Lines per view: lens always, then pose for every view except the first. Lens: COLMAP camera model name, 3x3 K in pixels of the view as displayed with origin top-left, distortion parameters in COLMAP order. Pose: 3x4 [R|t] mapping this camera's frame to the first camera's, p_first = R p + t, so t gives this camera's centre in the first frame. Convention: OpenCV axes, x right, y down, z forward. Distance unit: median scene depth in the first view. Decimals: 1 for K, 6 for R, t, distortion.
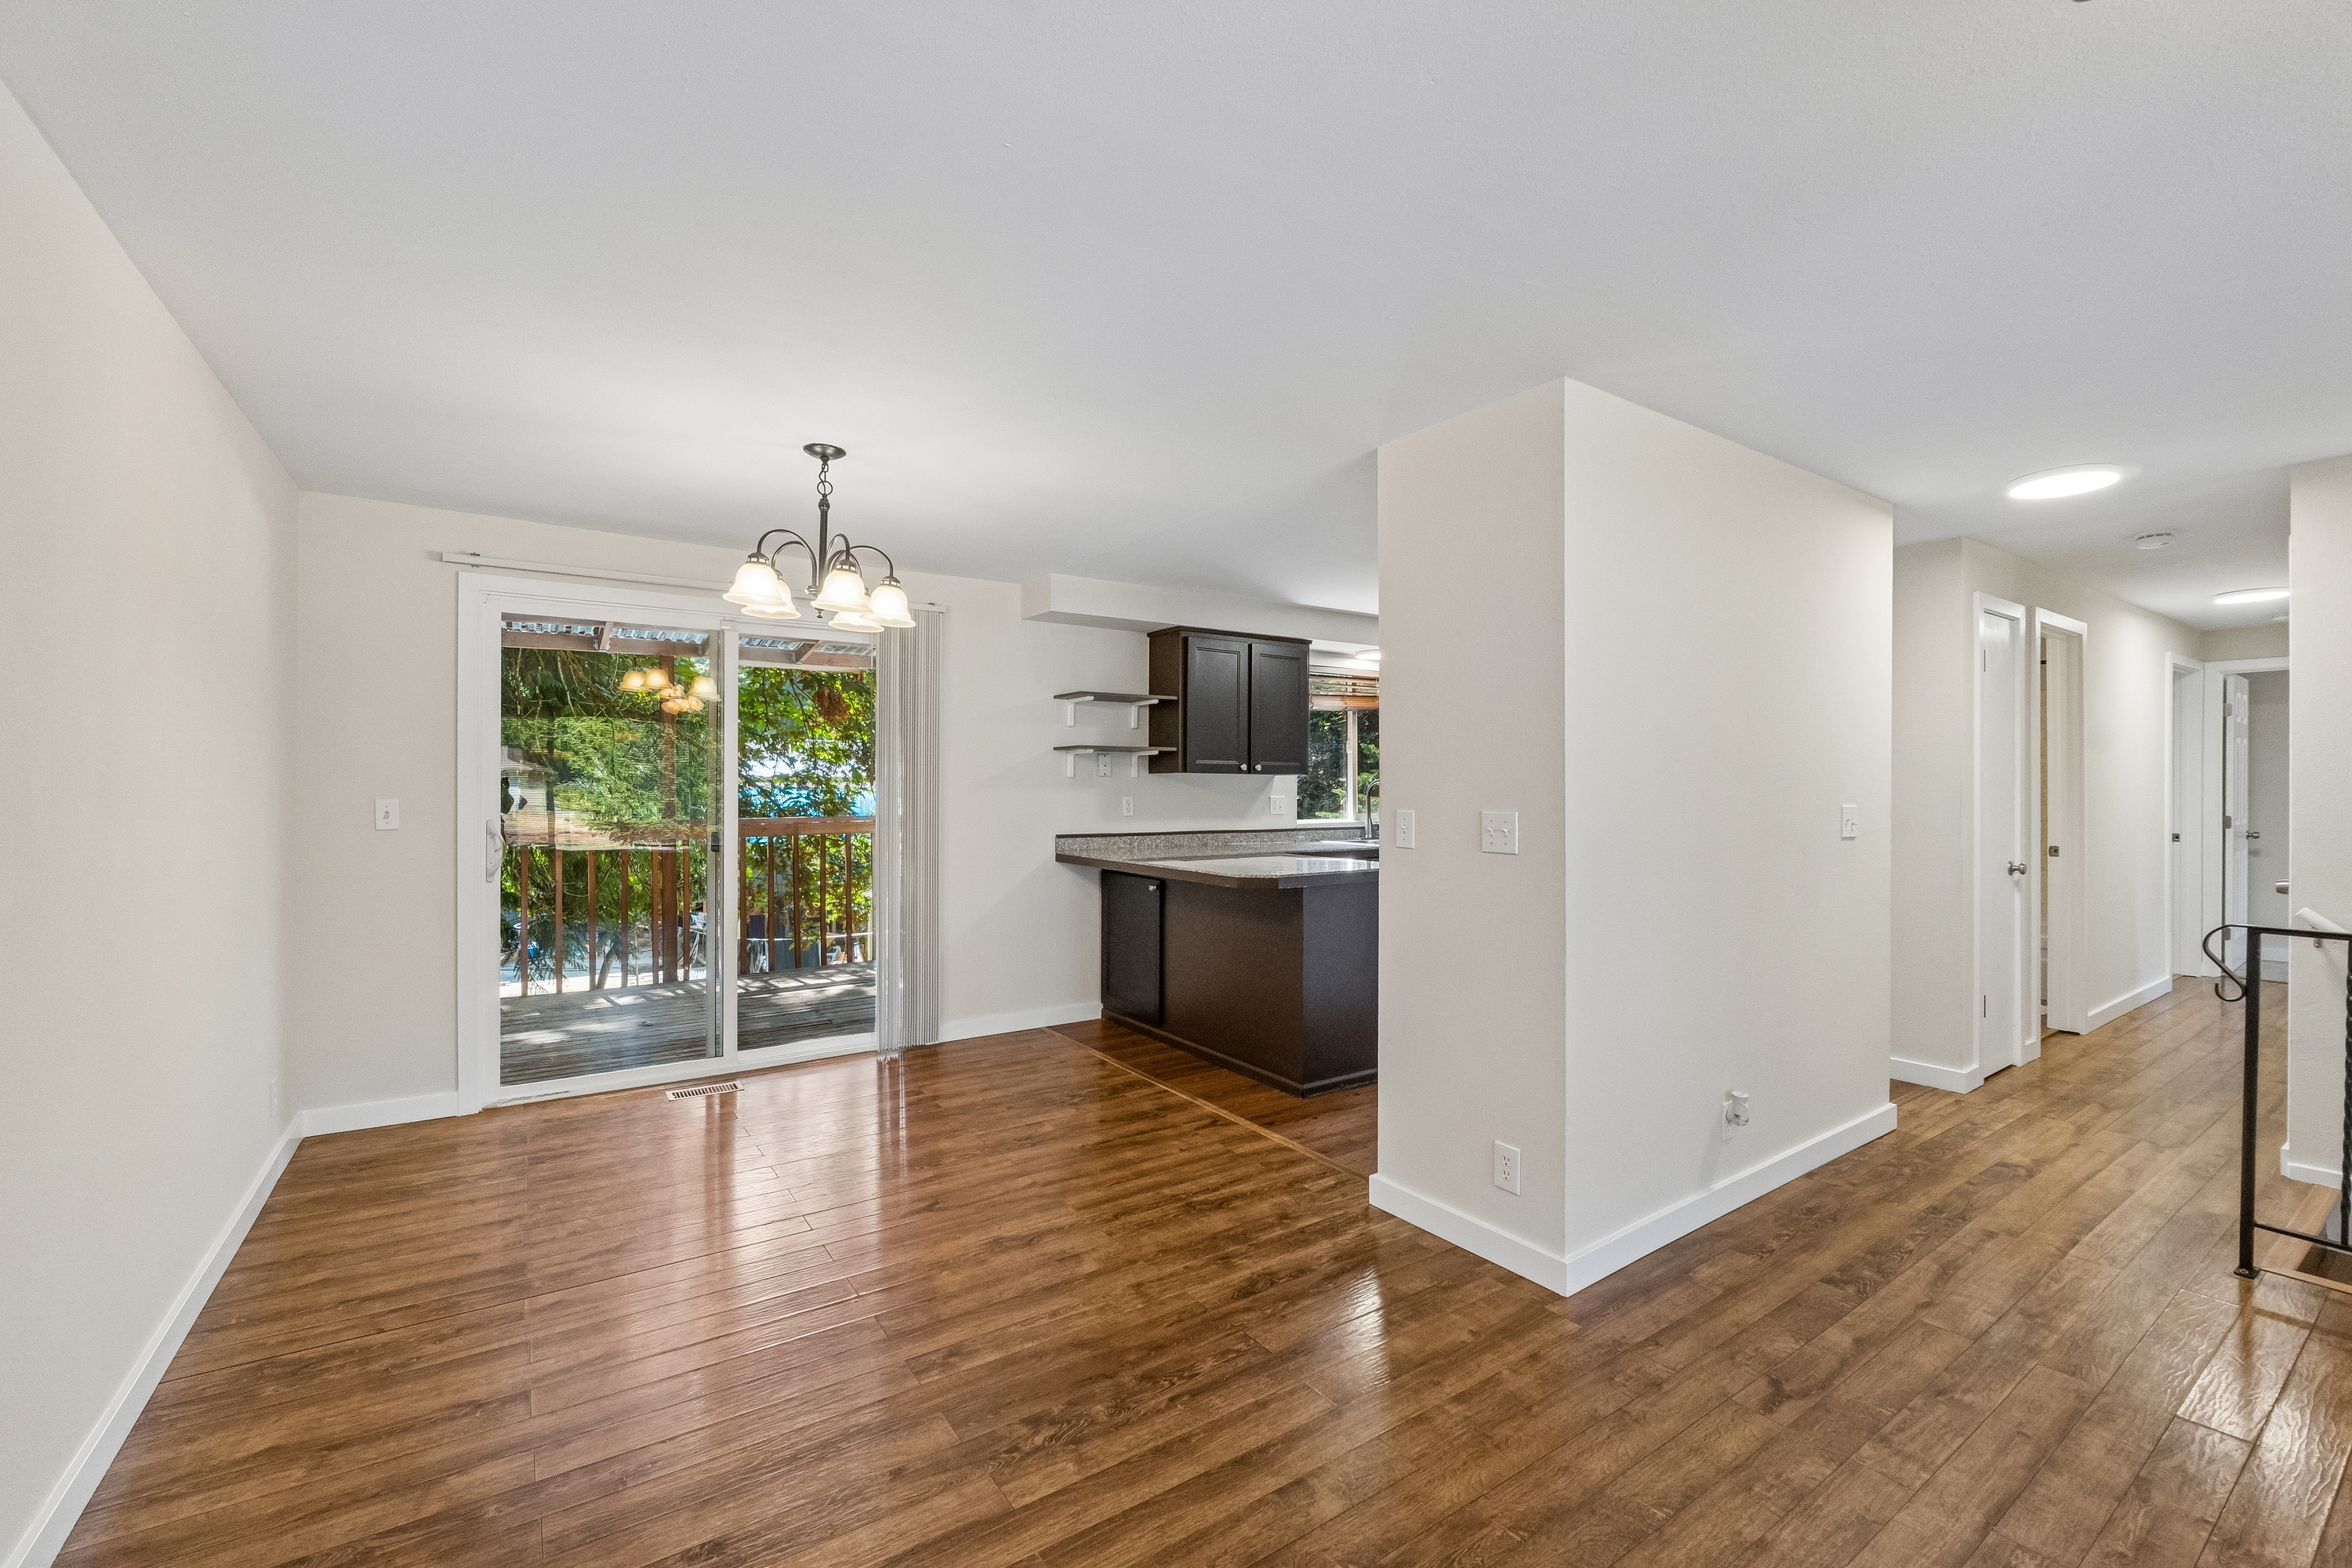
lens RADIAL K [[985.0, 0, 1203.4], [0, 985.0, 784.1], [0, 0, 1]] dist [-0.008777, -0.000918]
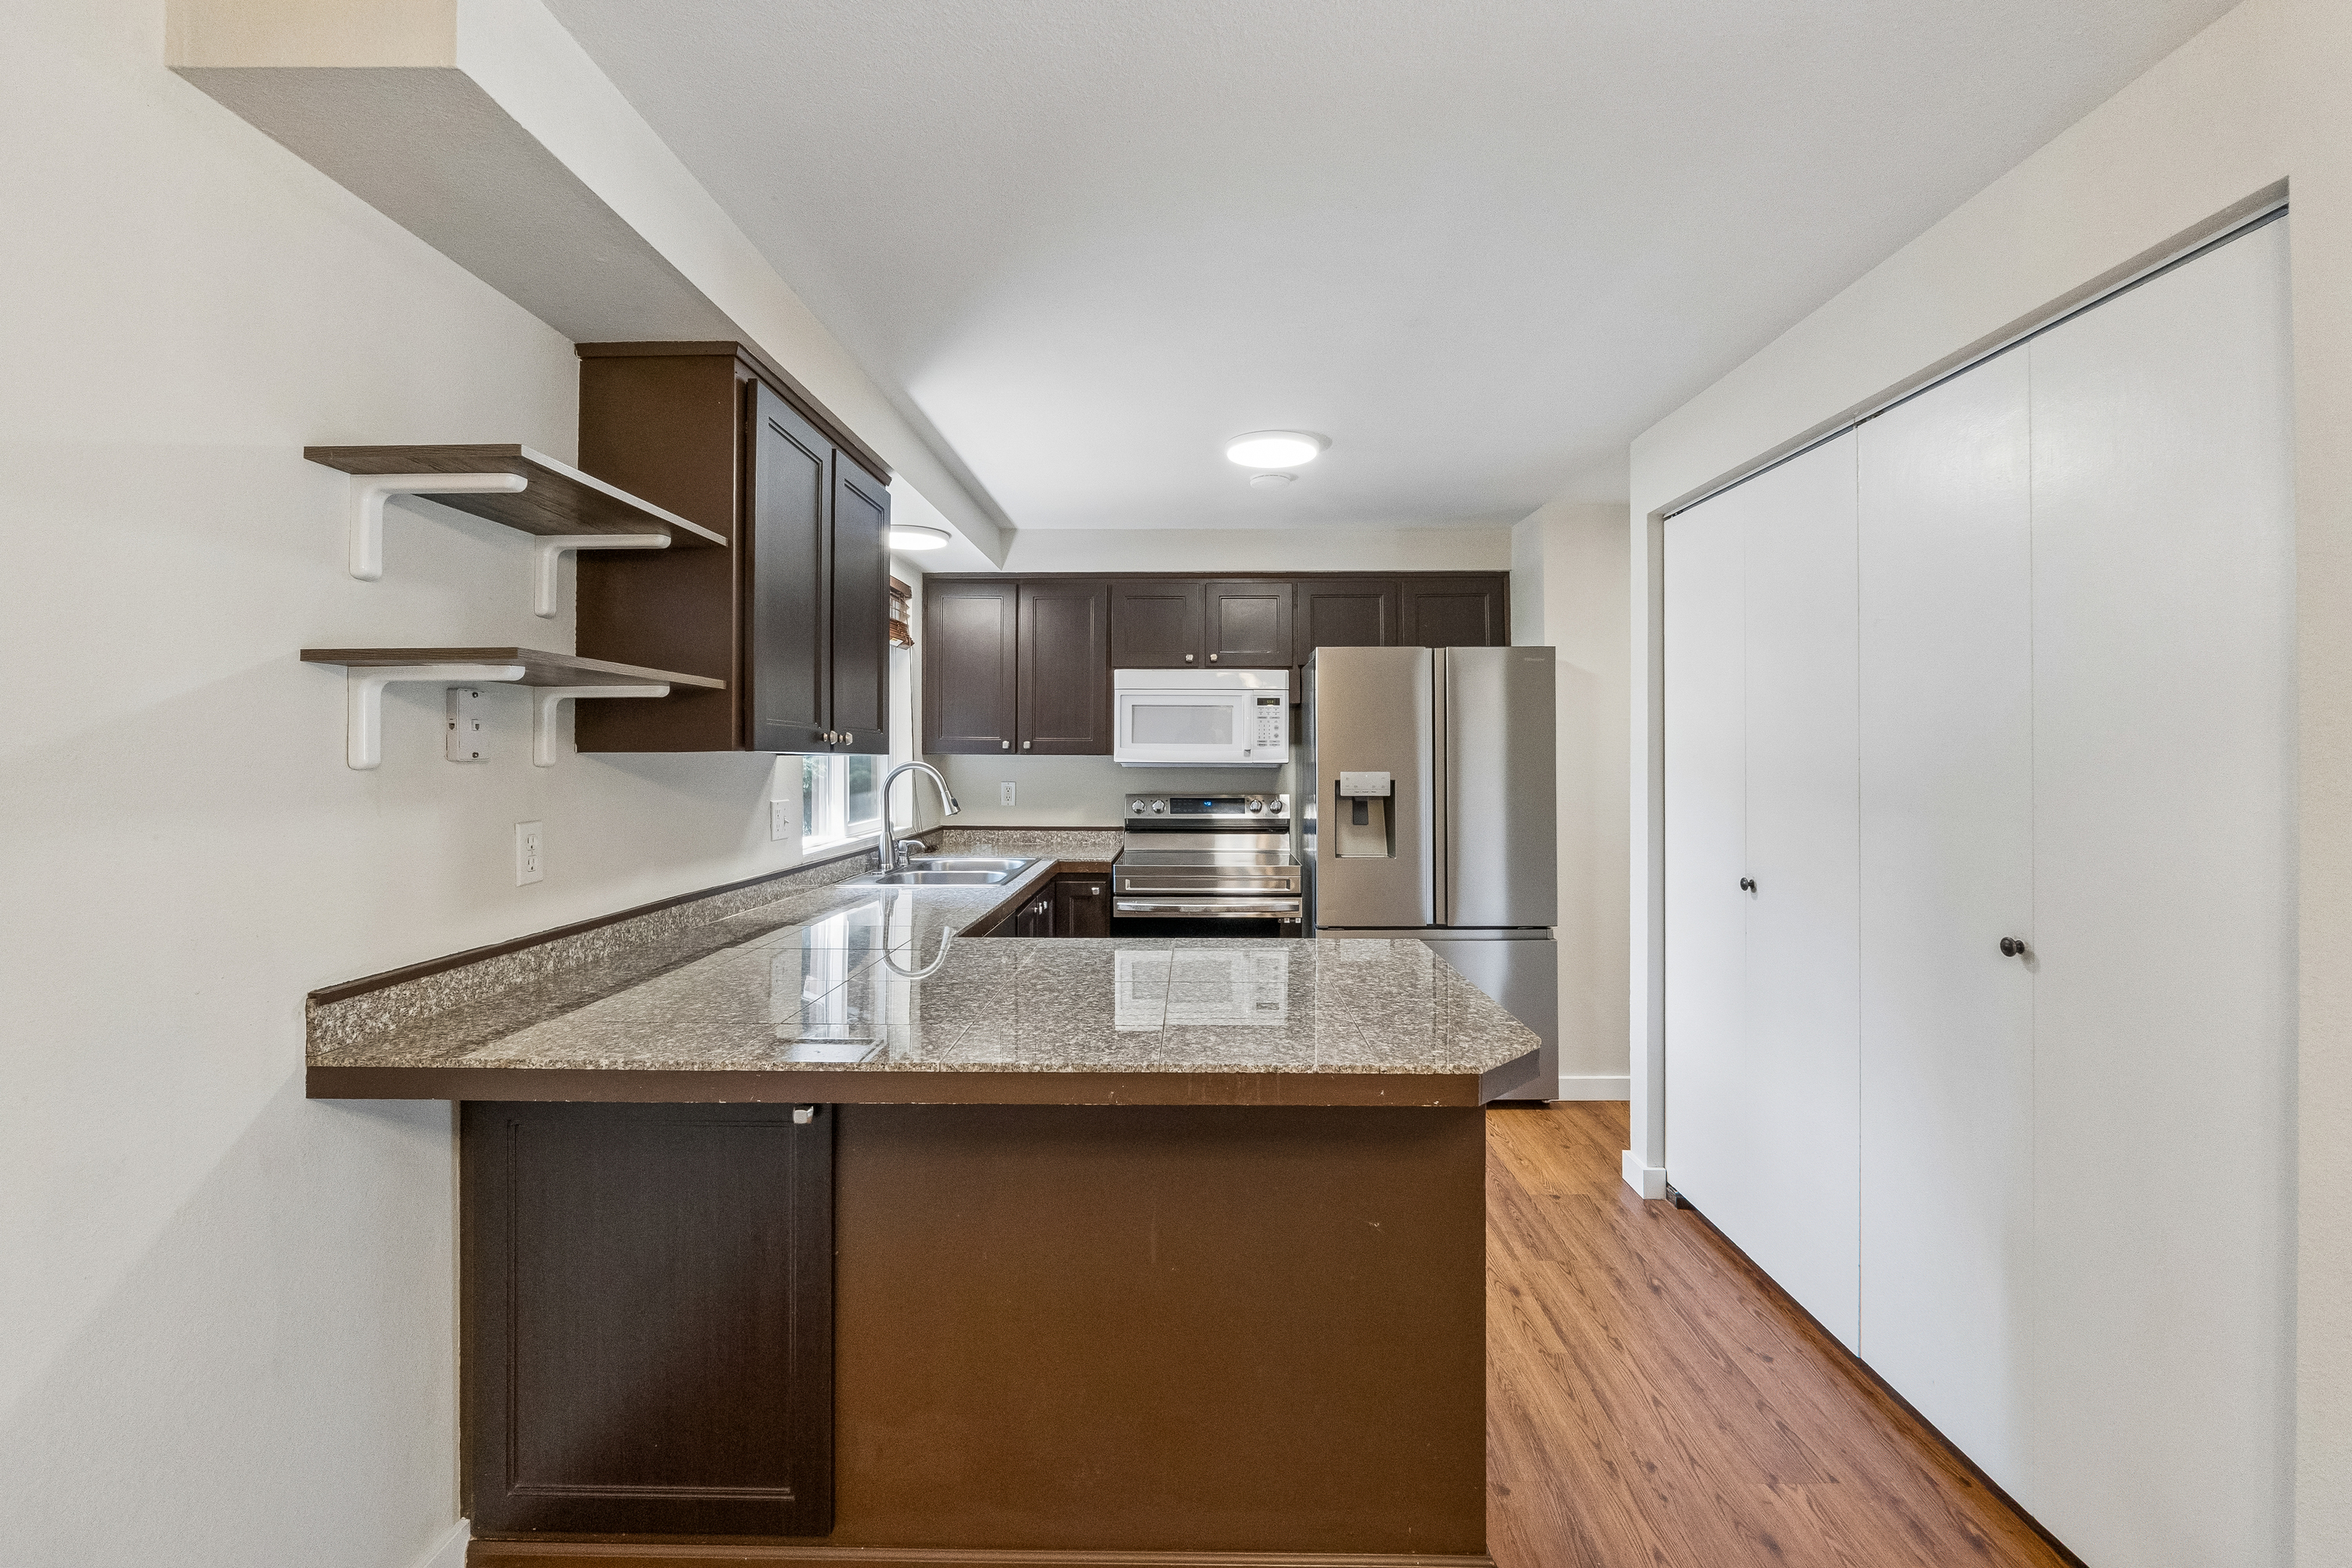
lens RADIAL K [[985.0, 0, 1184.5], [0, 985.0, 741.4], [0, 0, 1]] dist [-0.008777, -0.000918]
pose [[0.591375, 0.010343, 0.806331, -0.241939], [0.004005, 0.999868, -0.015762, -0.009481], [-0.806387, 0.012551, 0.591255, 0.731070]]
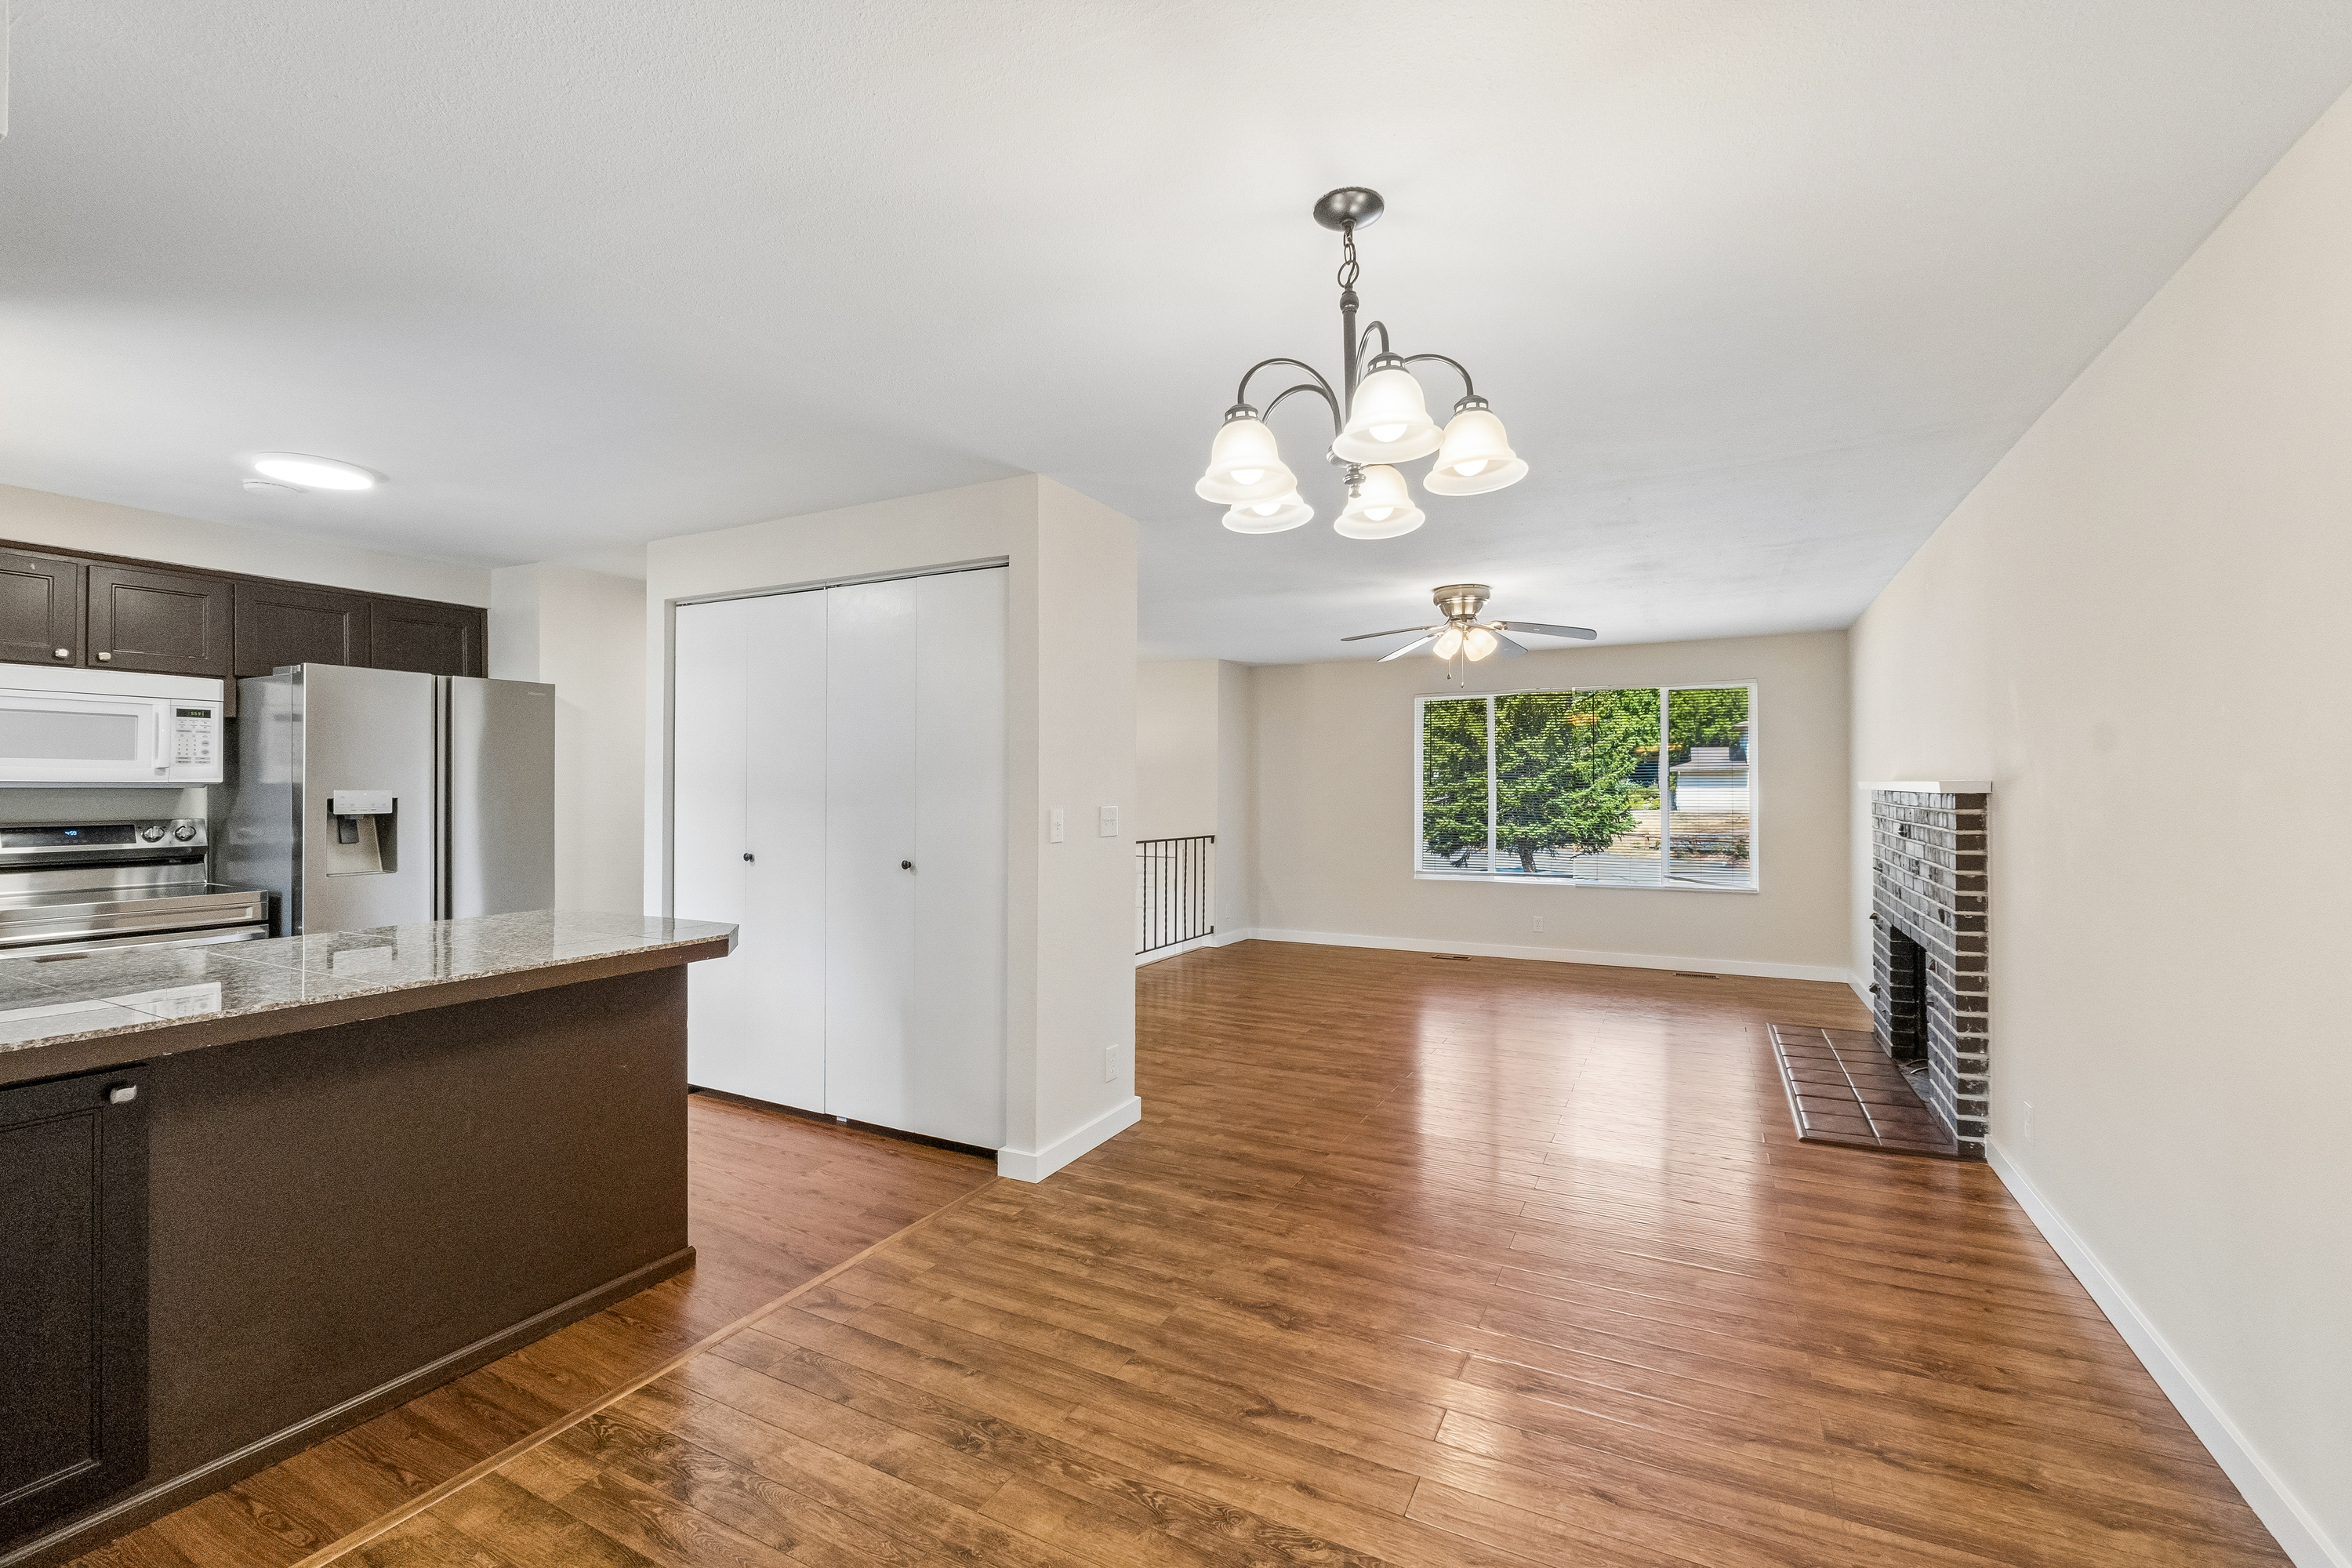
lens RADIAL K [[985.0, 0, 1196.7], [0, 985.0, 781.3], [0, 0, 1]] dist [-0.008777, -0.000918]
pose [[-0.465259, 0.003404, 0.885168, -0.535646], [0.003591, 0.999992, -0.001958, -0.000620], [-0.885167, 0.002268, -0.465267, 0.849598]]
